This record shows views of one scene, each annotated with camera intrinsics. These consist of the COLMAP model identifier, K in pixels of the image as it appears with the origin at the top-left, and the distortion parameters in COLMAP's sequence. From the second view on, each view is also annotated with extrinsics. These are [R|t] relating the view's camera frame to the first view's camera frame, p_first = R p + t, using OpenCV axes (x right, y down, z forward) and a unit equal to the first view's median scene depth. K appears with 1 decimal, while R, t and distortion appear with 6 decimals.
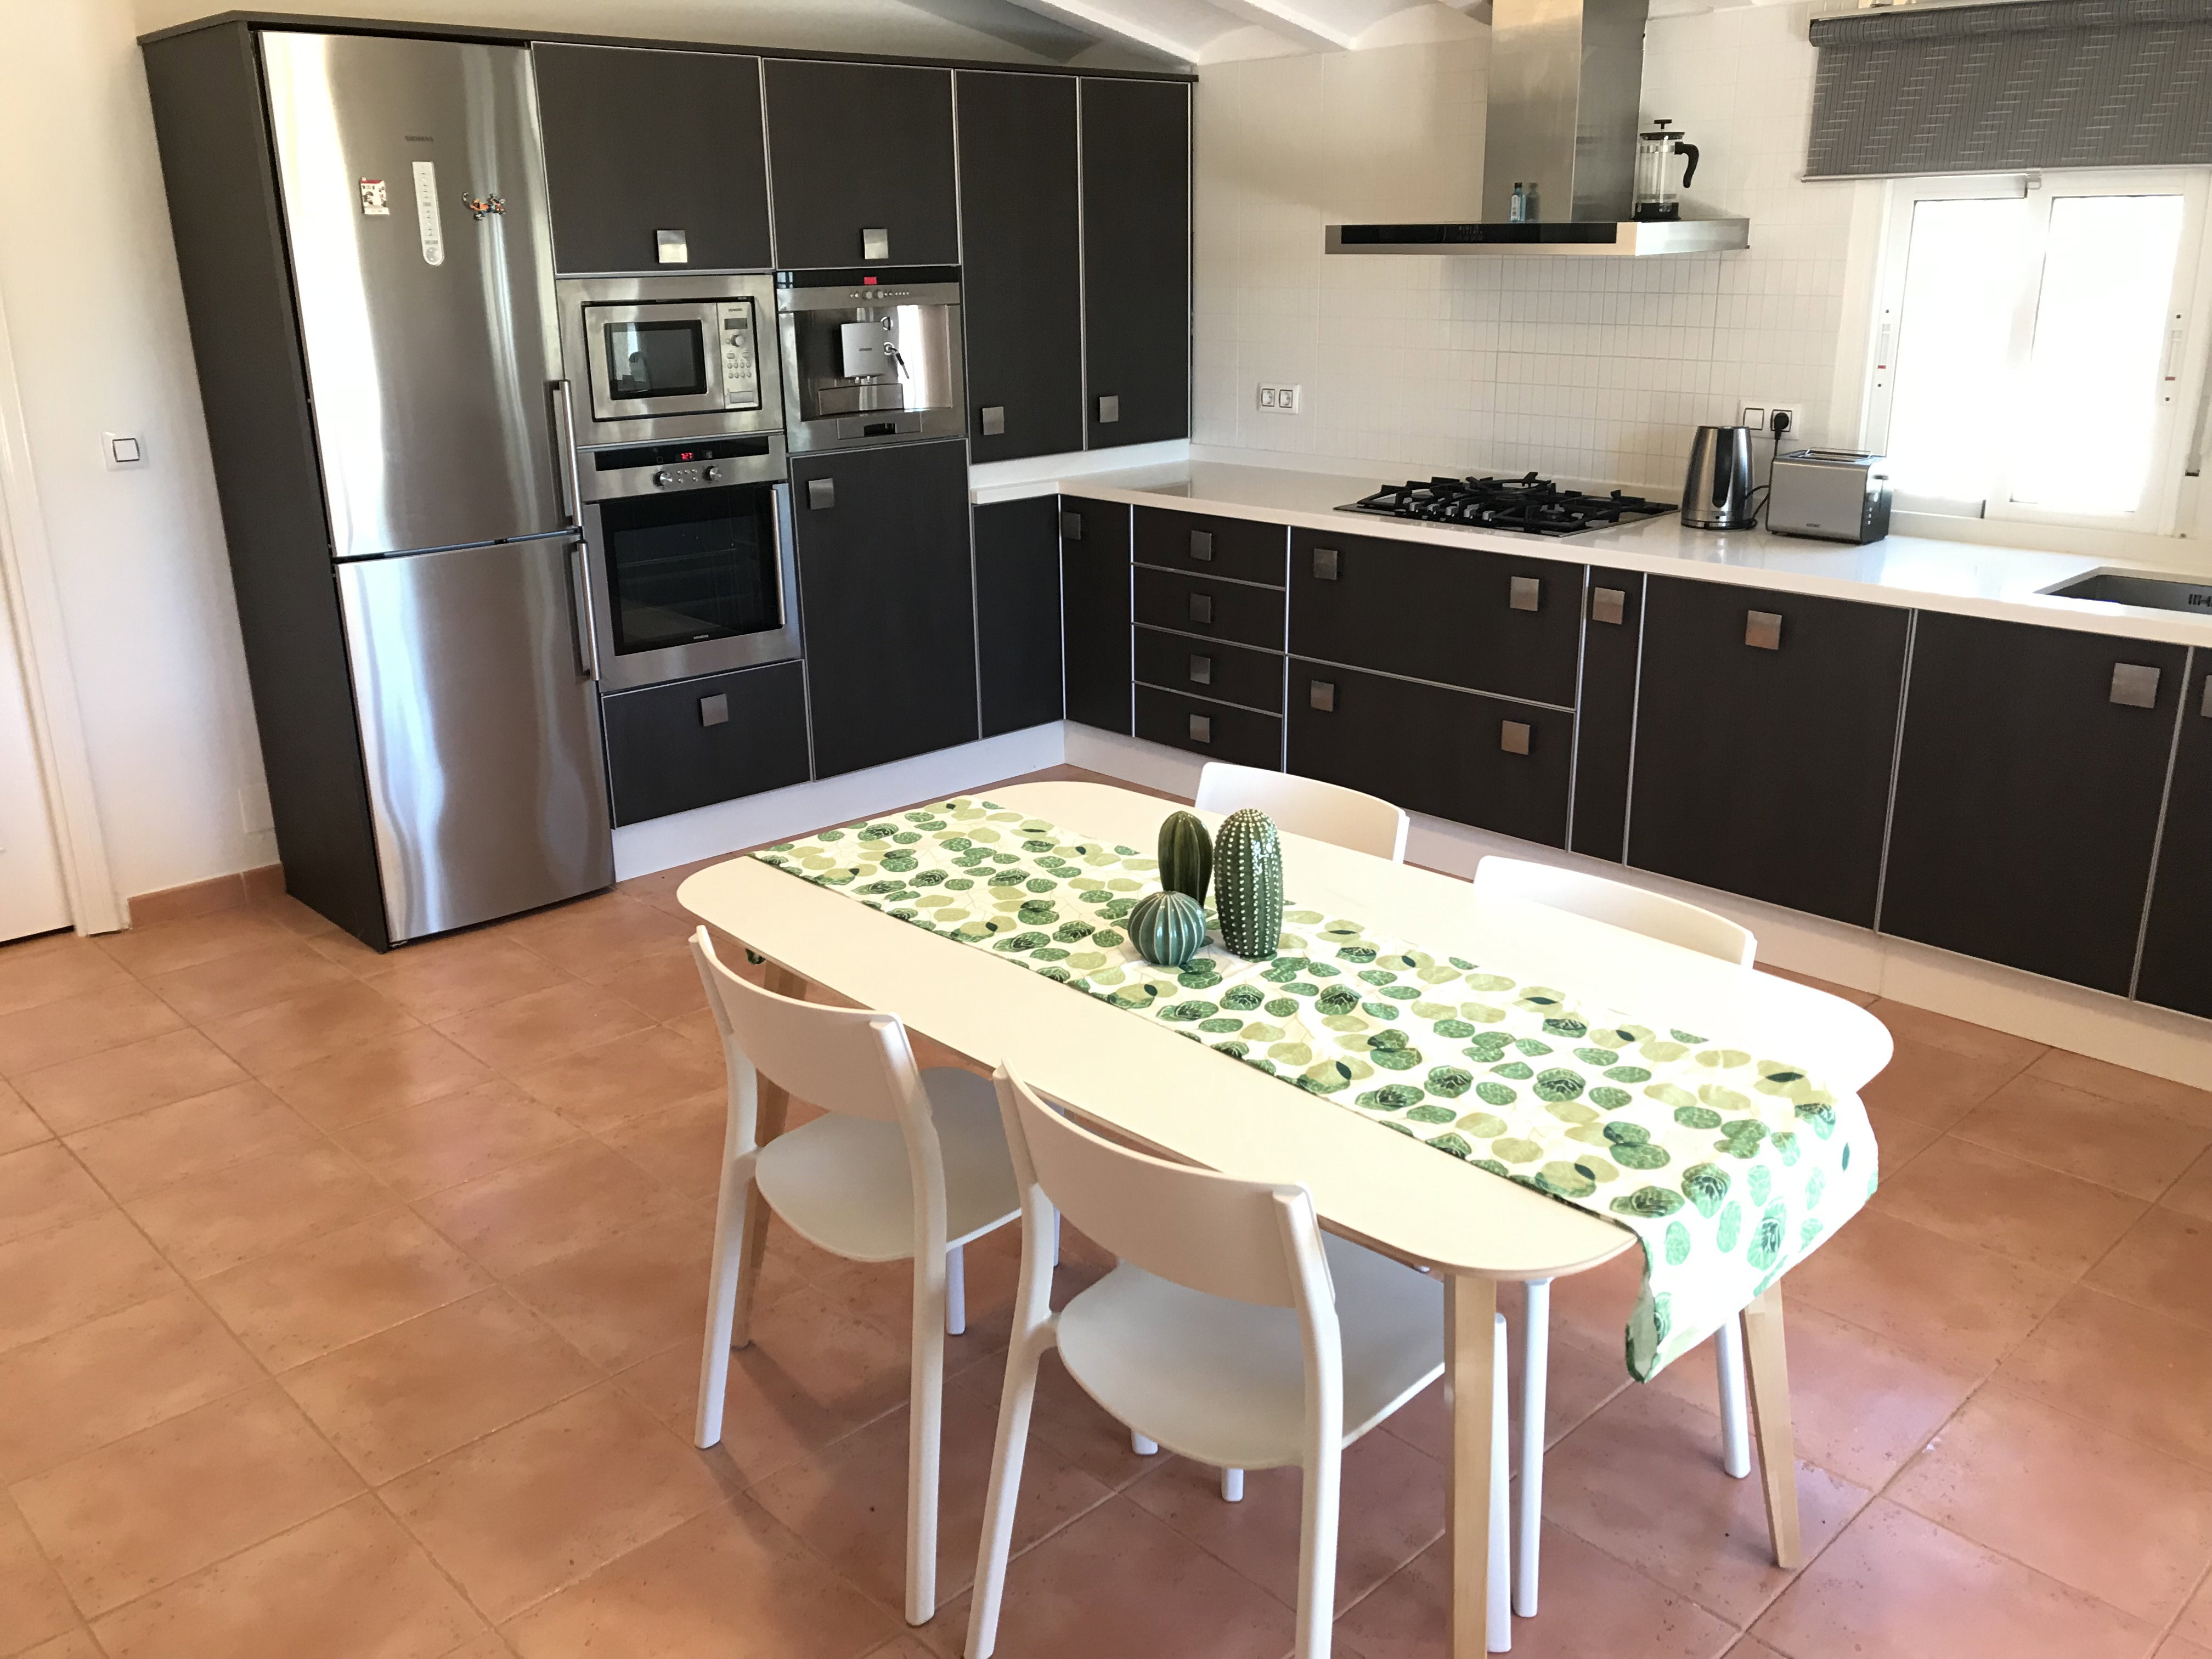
lens RADIAL K [[1820.1, 0, 1106.0], [0, 1820.1, 829.5], [0, 0, 1]] dist [0.151249, -0.242030]
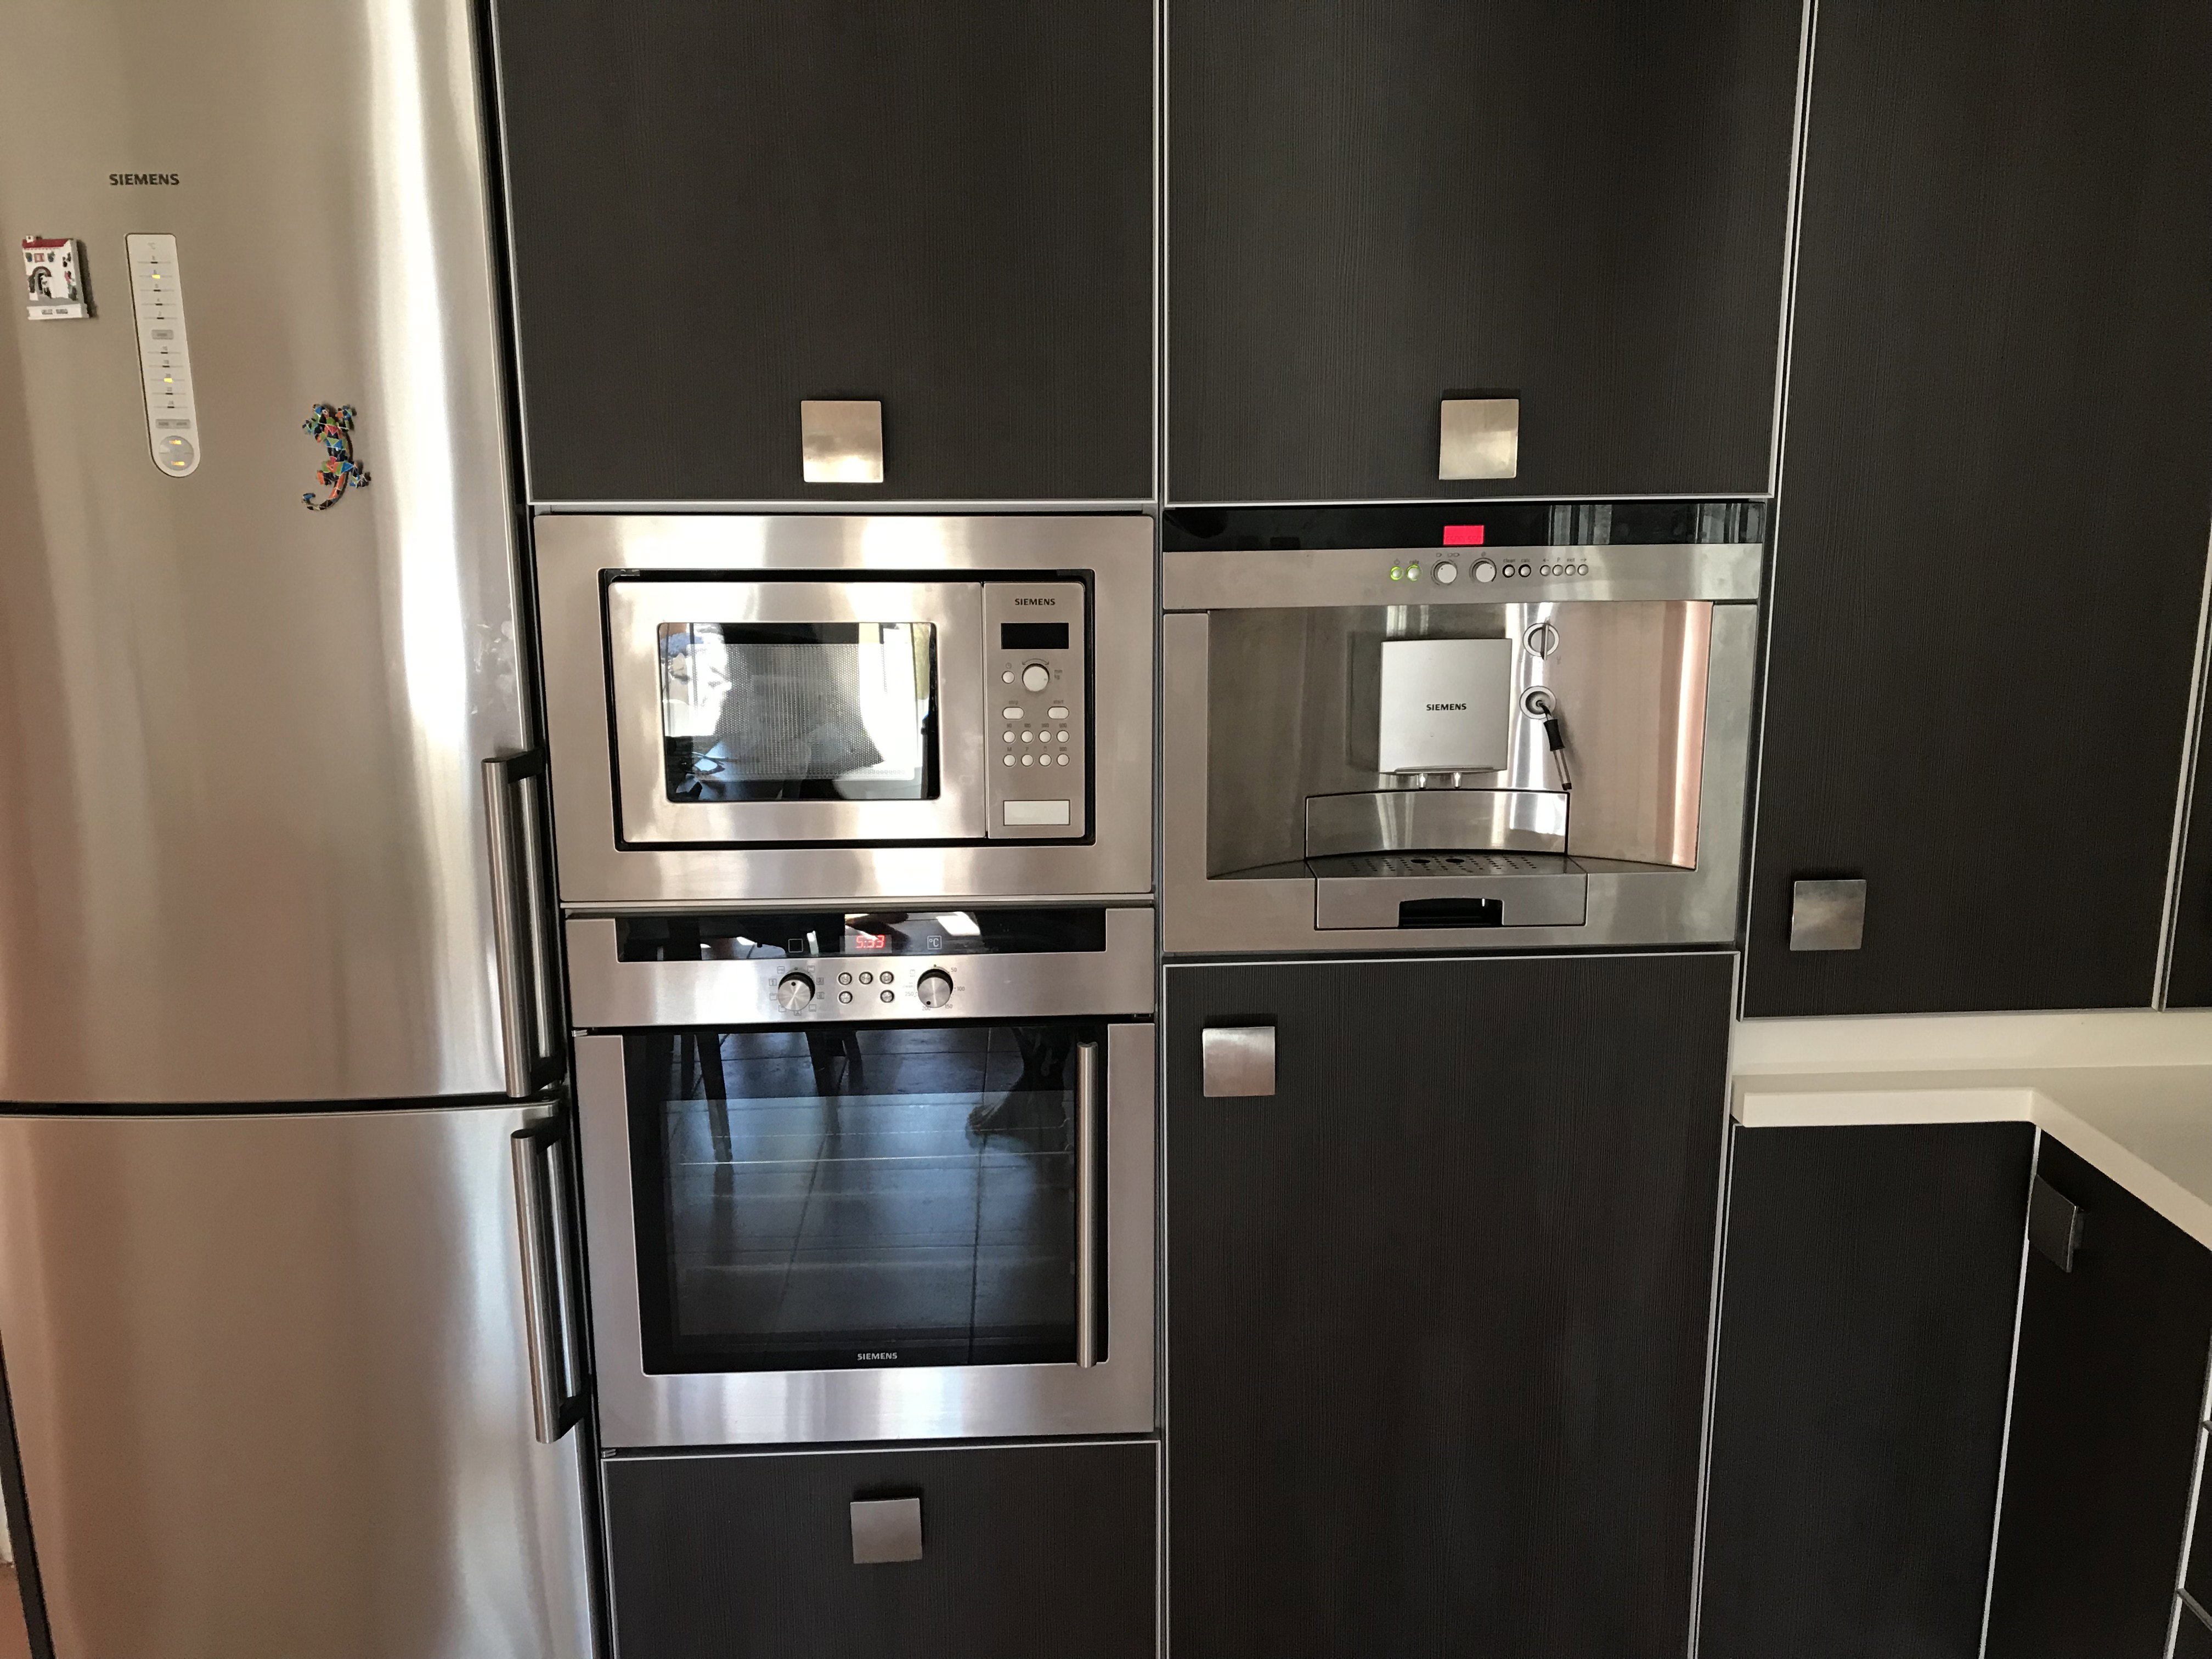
lens RADIAL K [[1832.3, 0, 1104.1], [0, 1832.3, 875.0], [0, 0, 1]] dist [0.008443, 0.004055]
pose [[0.766141, 0.146737, -0.625697, 0.063978], [-0.206812, 0.978090, -0.023853, -0.225117], [0.608488, 0.147677, 0.779701, 0.737985]]
